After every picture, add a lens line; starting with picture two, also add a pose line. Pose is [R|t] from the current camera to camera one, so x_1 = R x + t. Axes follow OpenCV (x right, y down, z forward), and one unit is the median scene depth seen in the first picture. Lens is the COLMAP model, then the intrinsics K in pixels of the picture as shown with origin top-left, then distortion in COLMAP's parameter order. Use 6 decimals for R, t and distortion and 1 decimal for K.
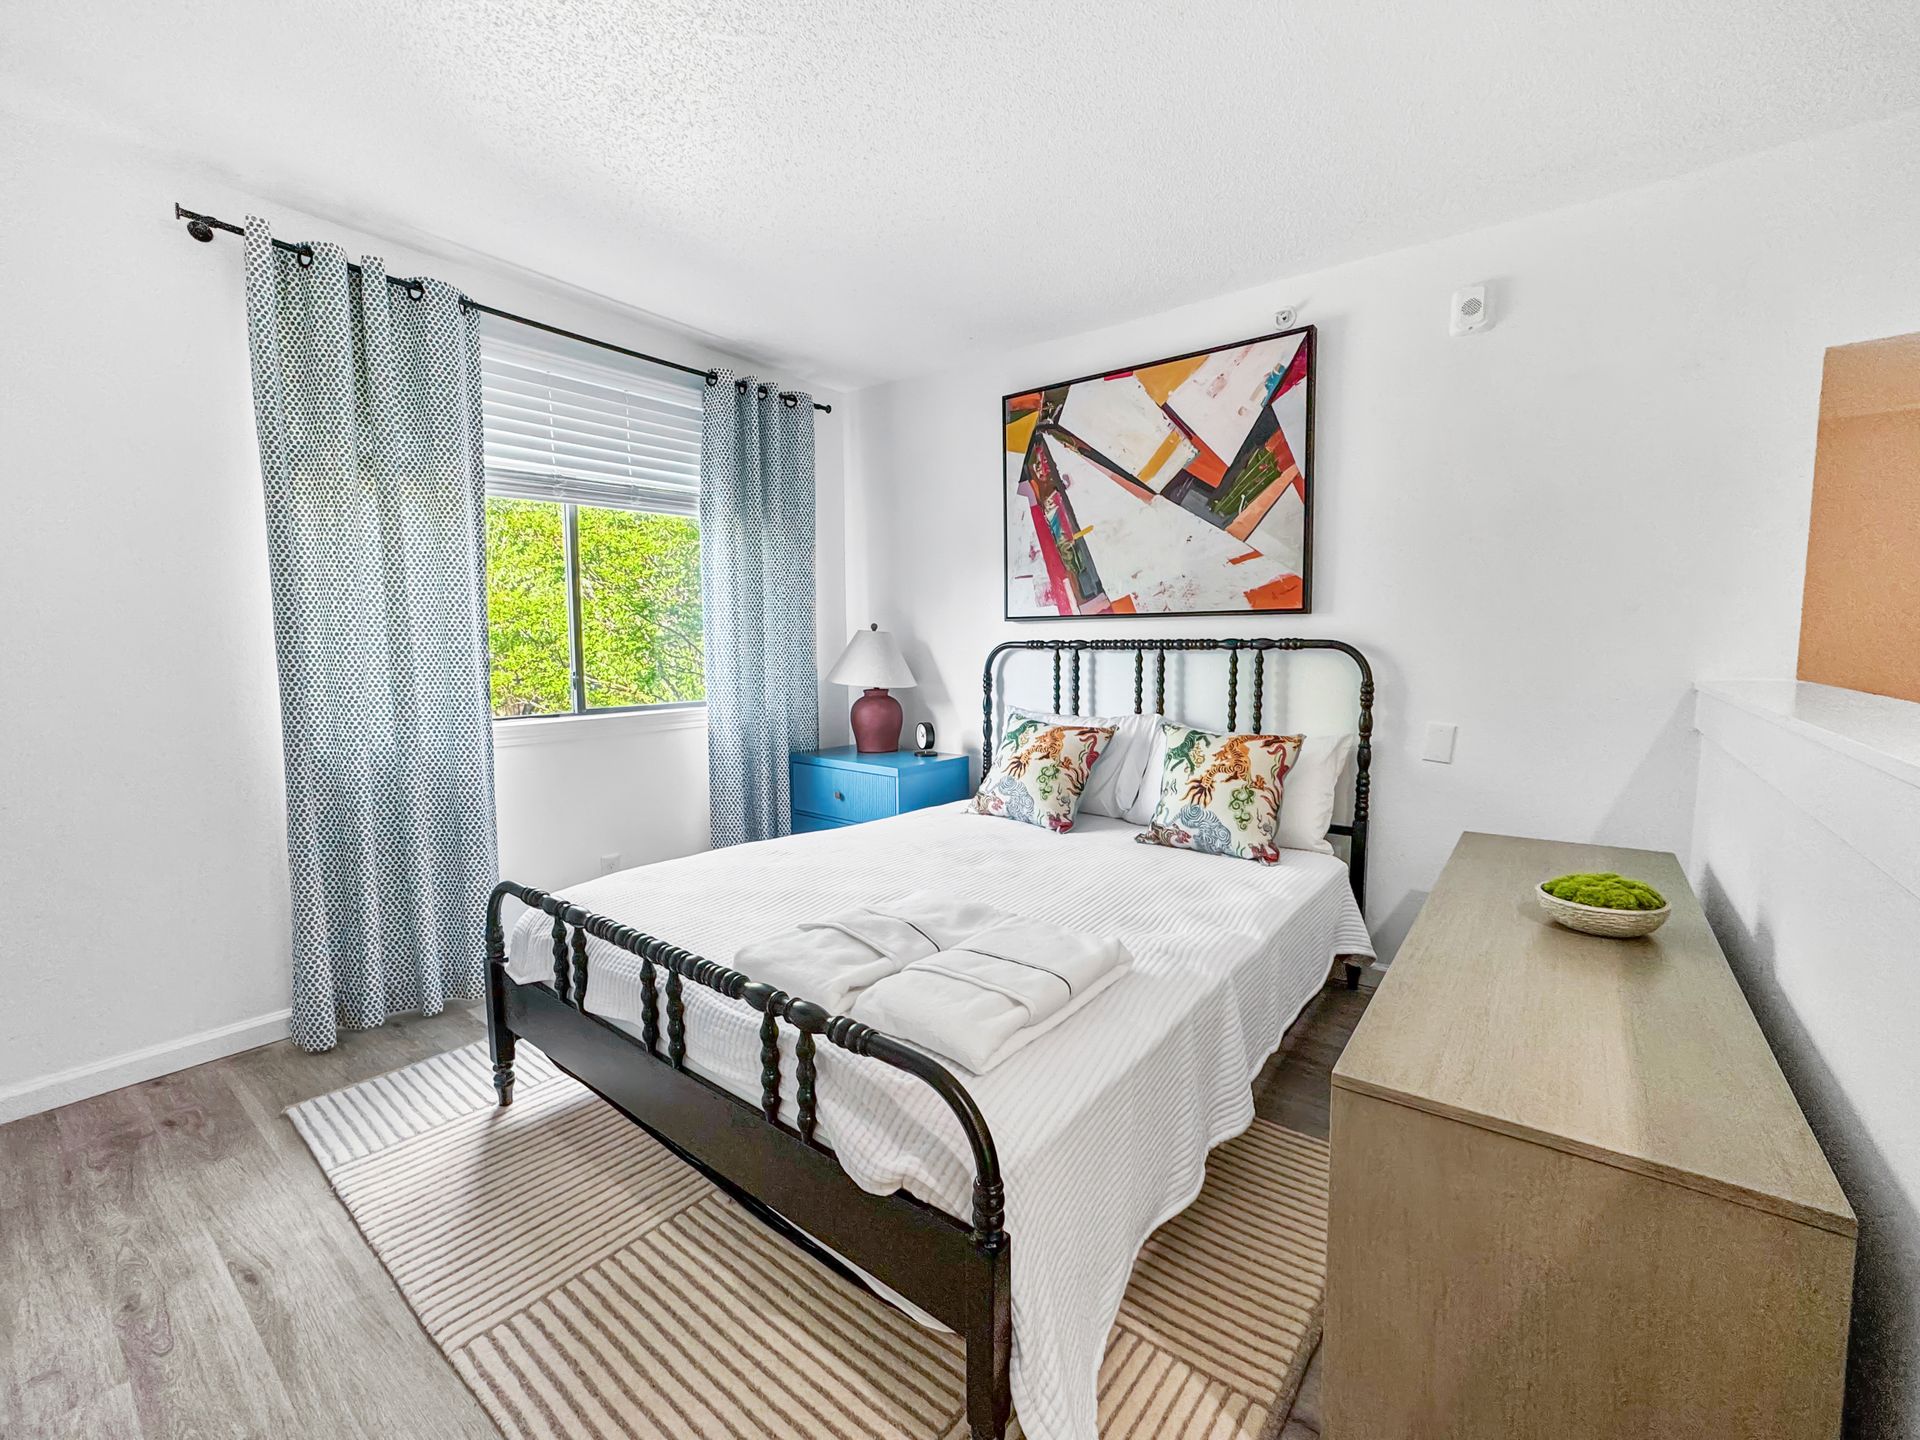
lens RADIAL K [[802.9, 0, 960.0], [0, 802.9, 720.0], [0, 0, 1]] dist [-0.045164, 0.022983]
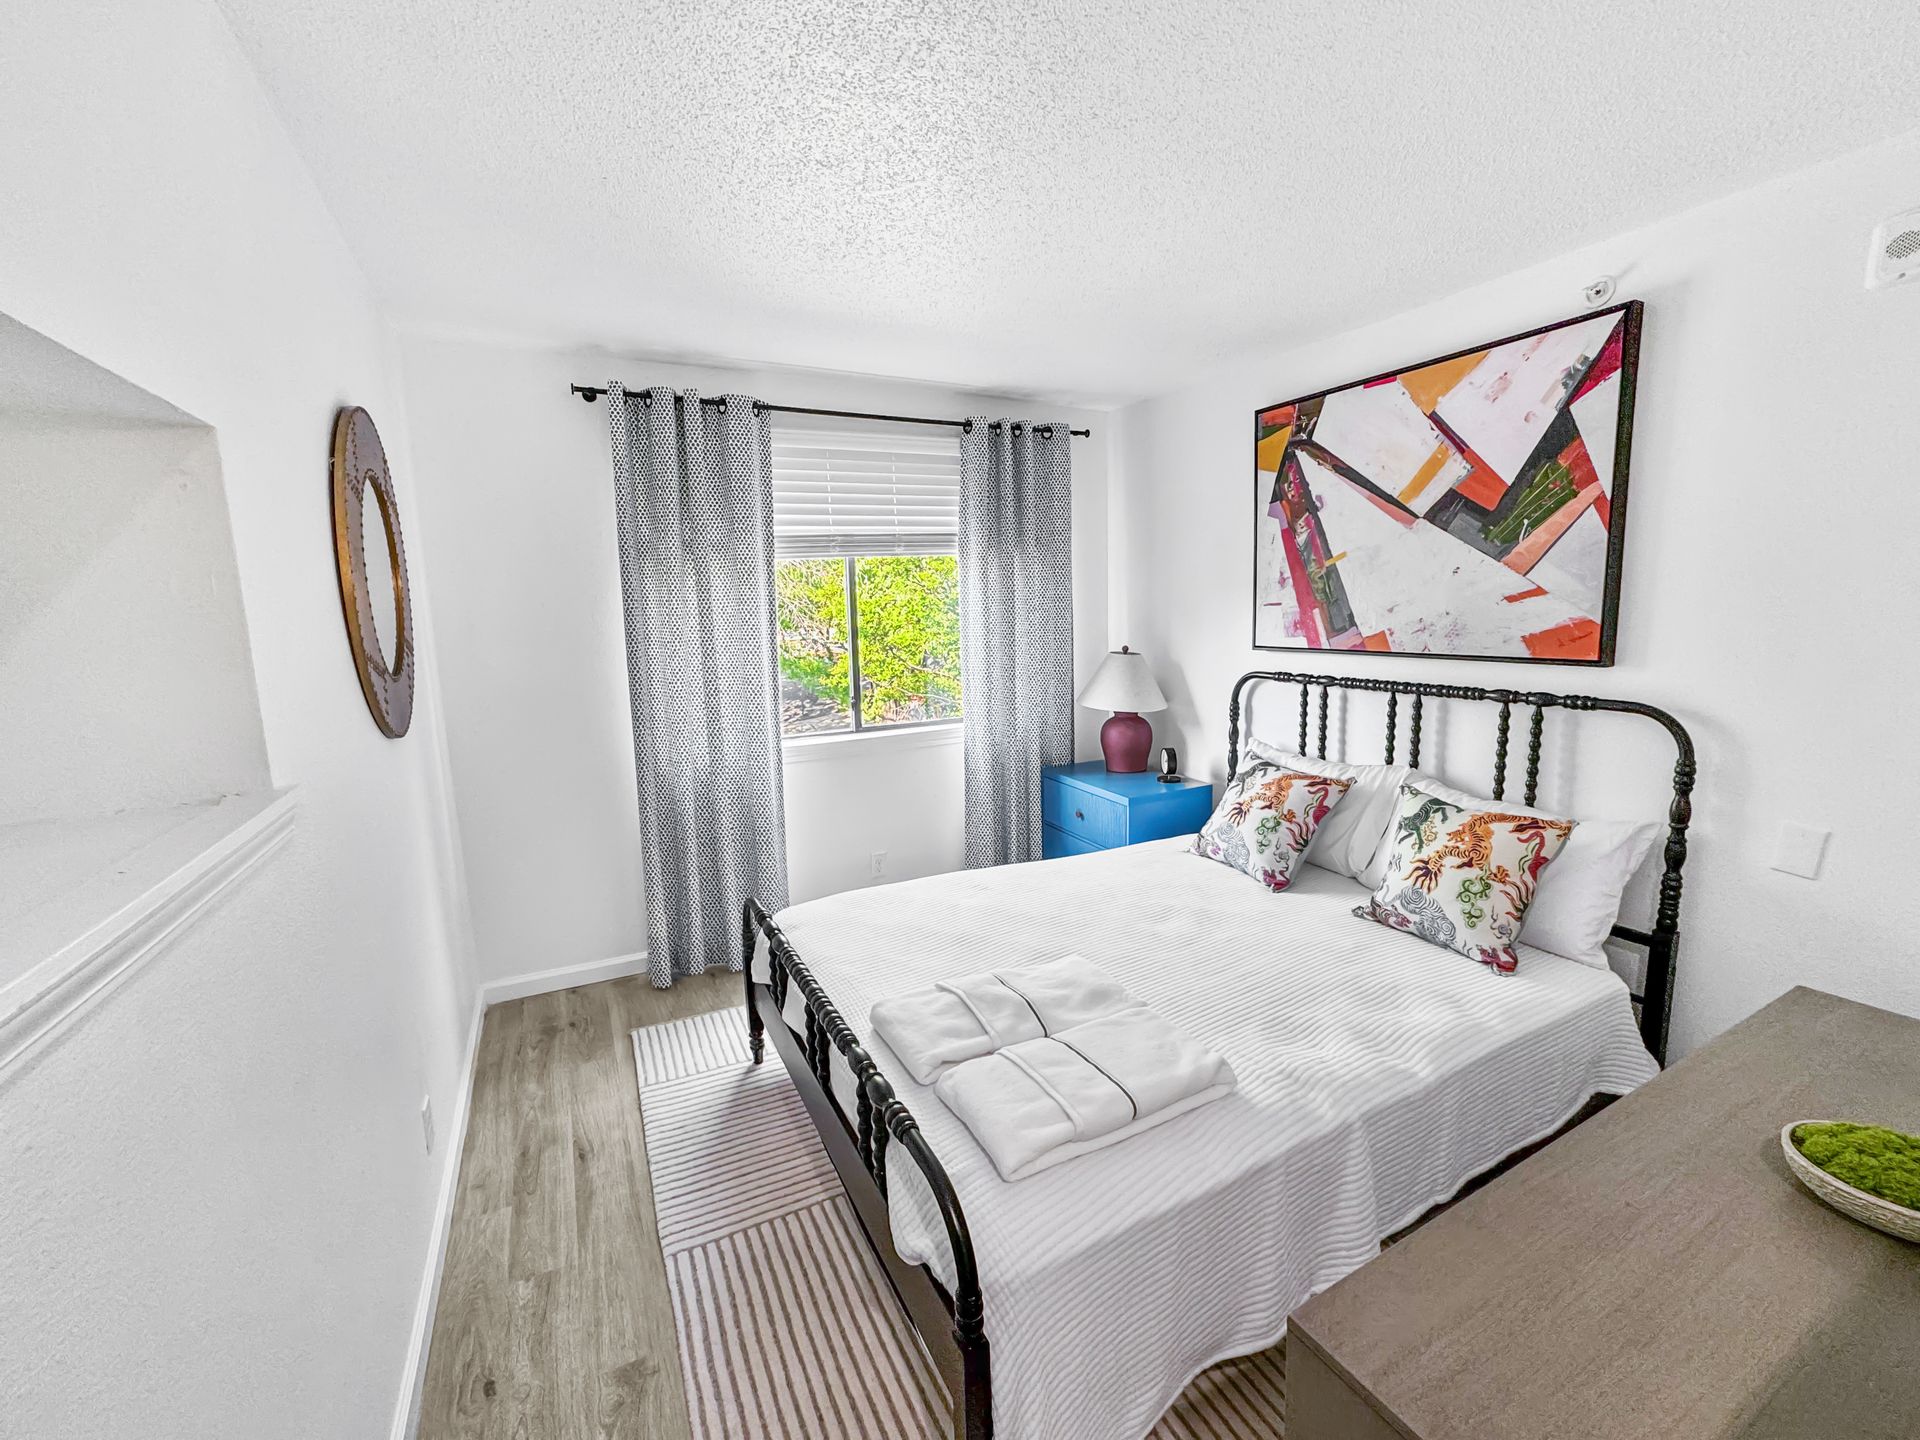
lens RADIAL K [[786.3, 0, 960.0], [0, 786.3, 720.0], [0, 0, 1]] dist [-0.042498, 0.019808]
pose [[0.907137, 0.043405, -0.418591, 0.169051], [-0.019785, 0.997966, 0.060607, -0.112909], [0.420370, -0.046697, 0.906150, 0.010438]]
